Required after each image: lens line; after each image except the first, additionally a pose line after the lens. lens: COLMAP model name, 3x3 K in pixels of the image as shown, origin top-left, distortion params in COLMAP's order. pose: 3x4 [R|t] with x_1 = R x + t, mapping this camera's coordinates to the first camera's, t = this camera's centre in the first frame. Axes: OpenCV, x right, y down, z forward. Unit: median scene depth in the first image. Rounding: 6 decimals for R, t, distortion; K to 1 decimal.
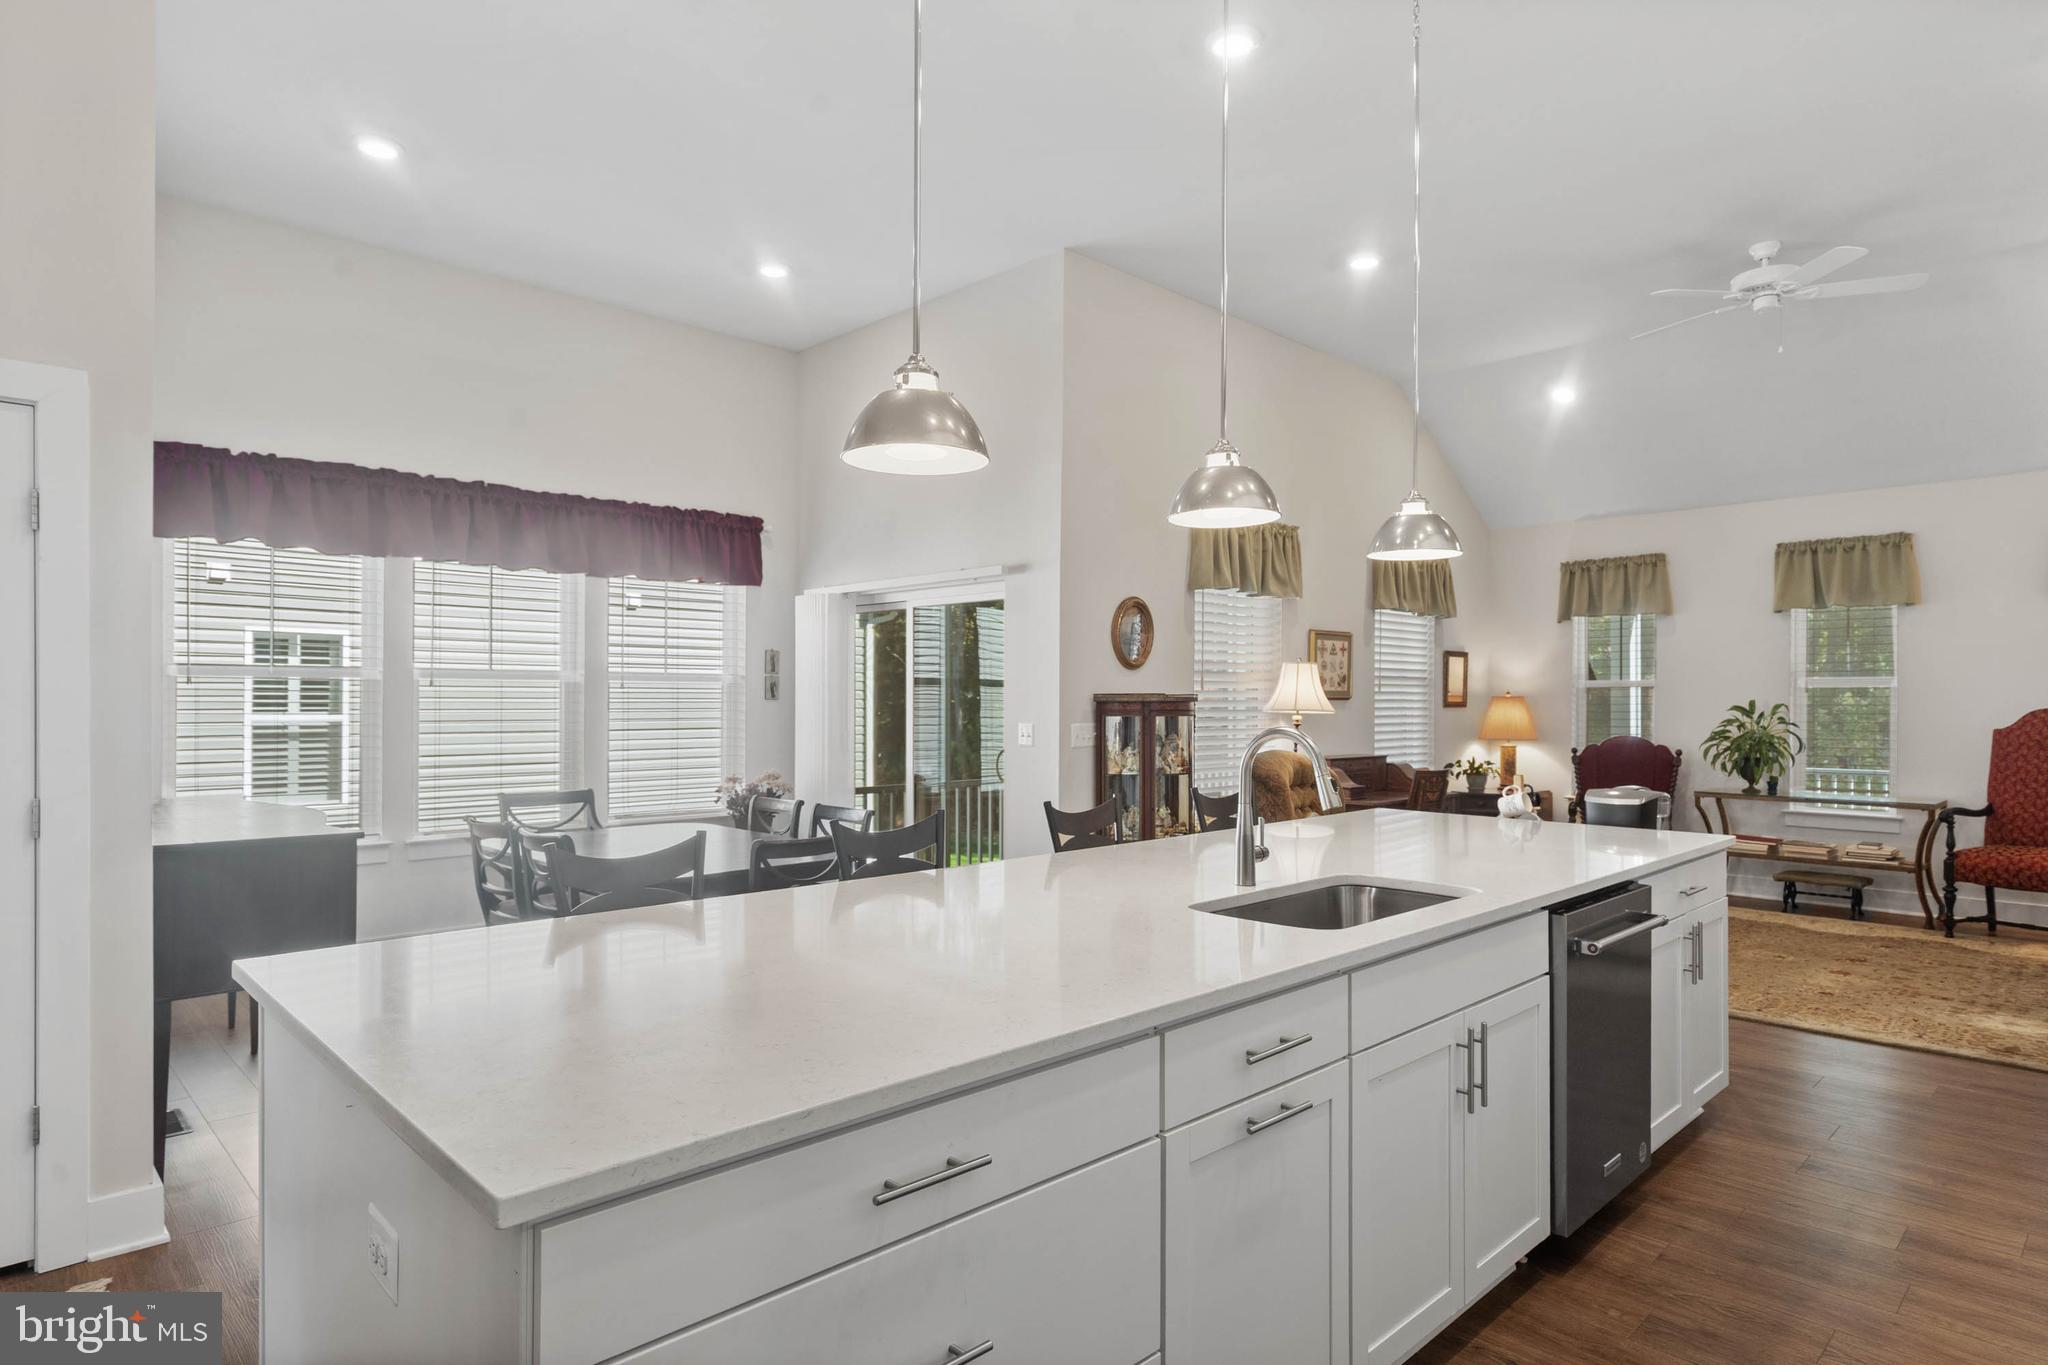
lens RADIAL K [[1122.1, 0, 1028.9], [0, 1122.1, 695.1], [0, 0, 1]] dist [-0.000643, 0.000015]
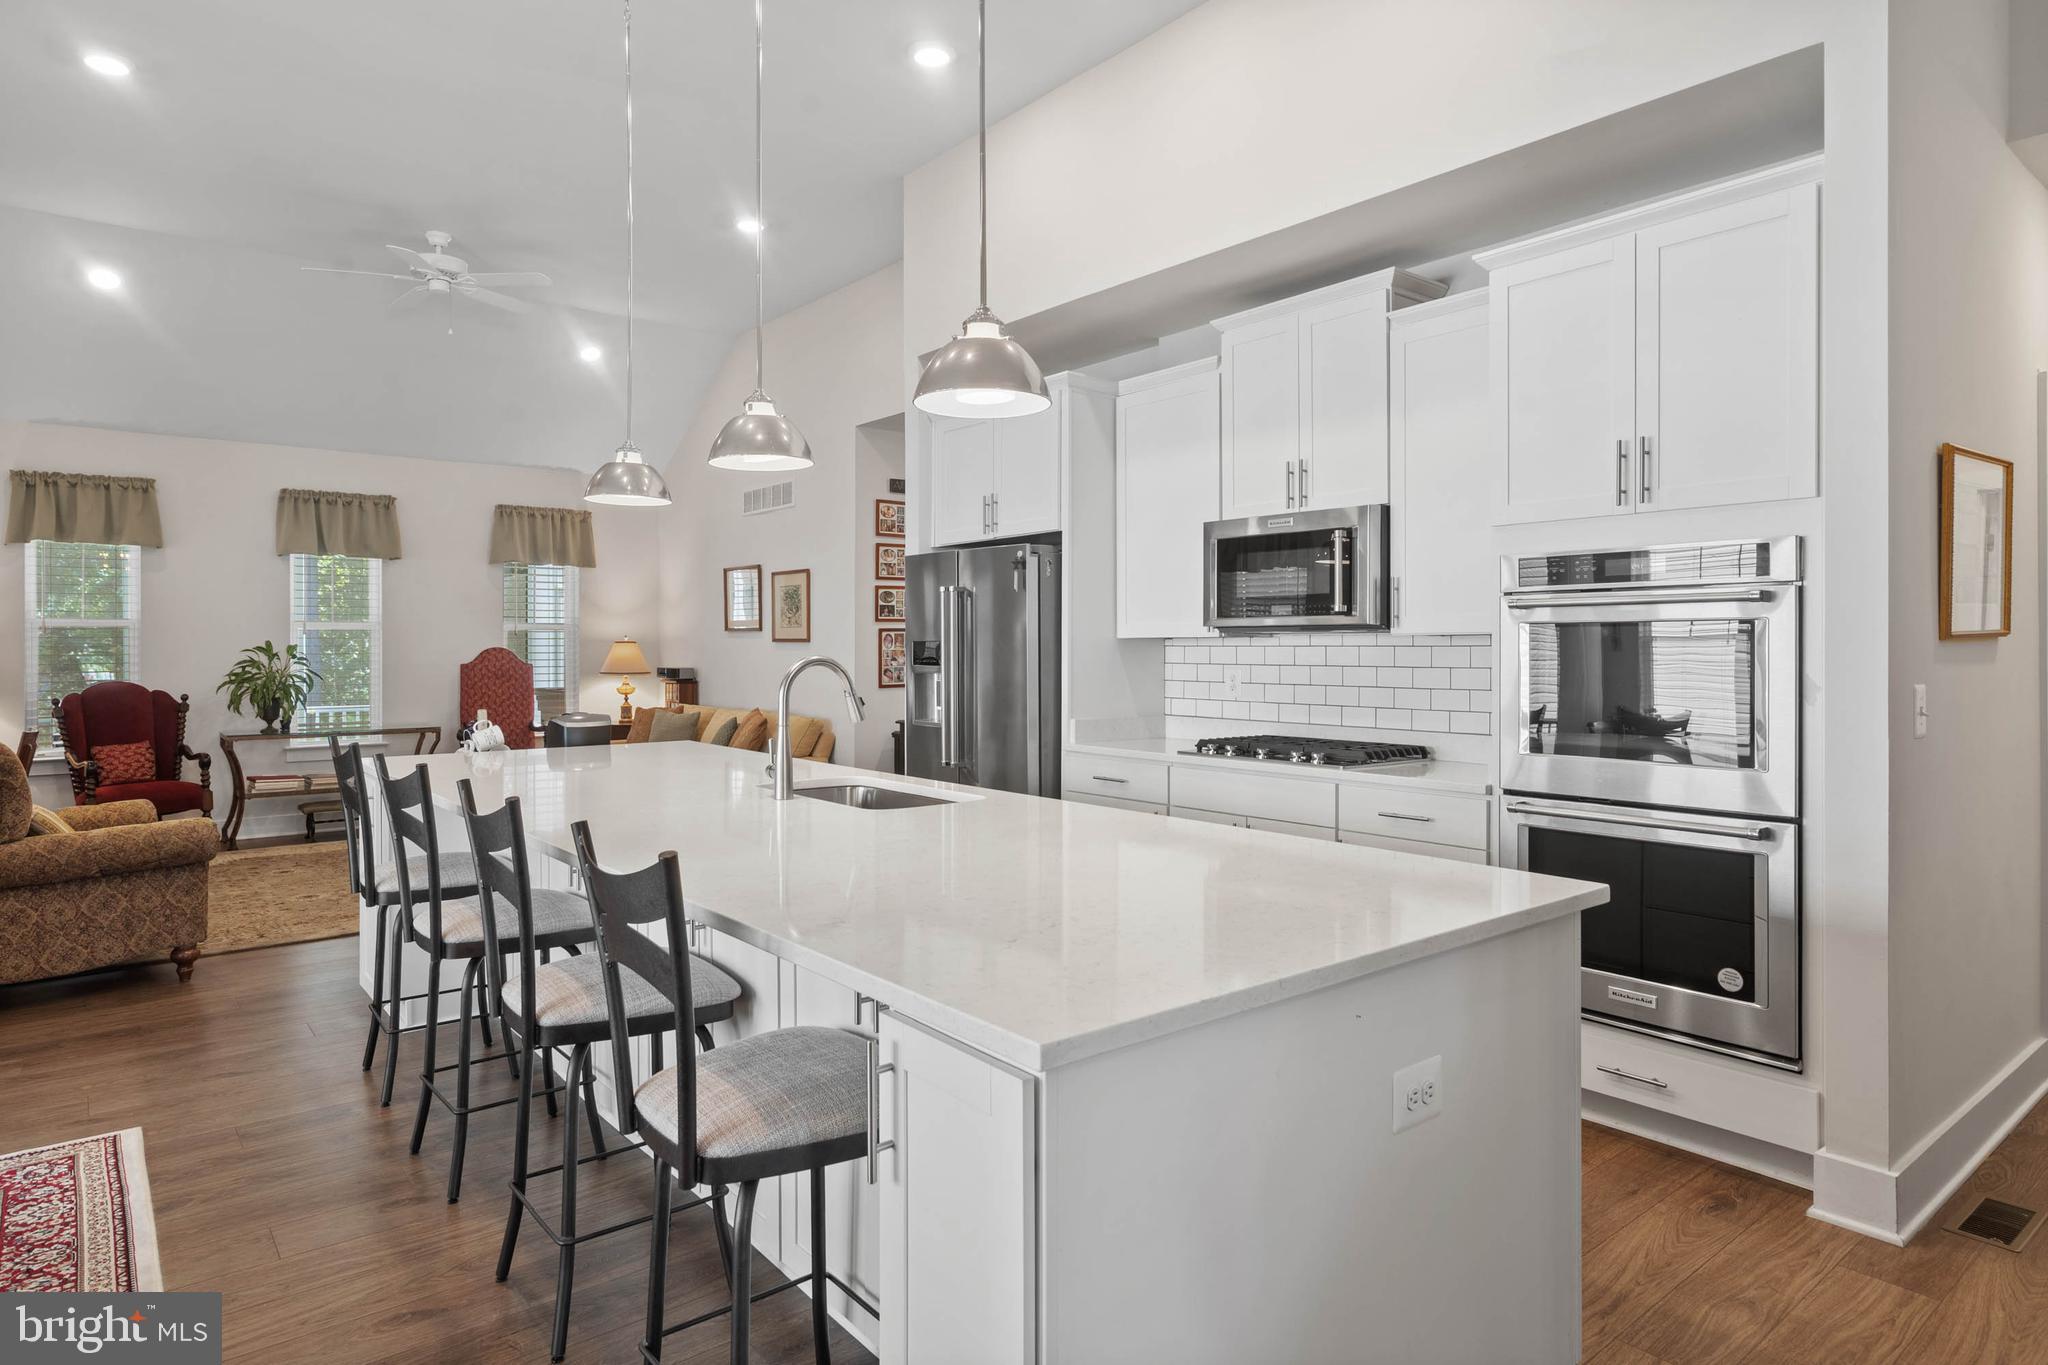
lens RADIAL K [[1167.1, 0, 1013.9], [0, 1167.1, 652.0], [0, 0, 1]] dist [0.005763, 0.000373]
pose [[0.088027, -0.007359, 0.996091, -0.350490], [-0.002297, 0.999969, 0.007591, 0.005078], [-0.996115, -0.002956, 0.088007, 0.244223]]
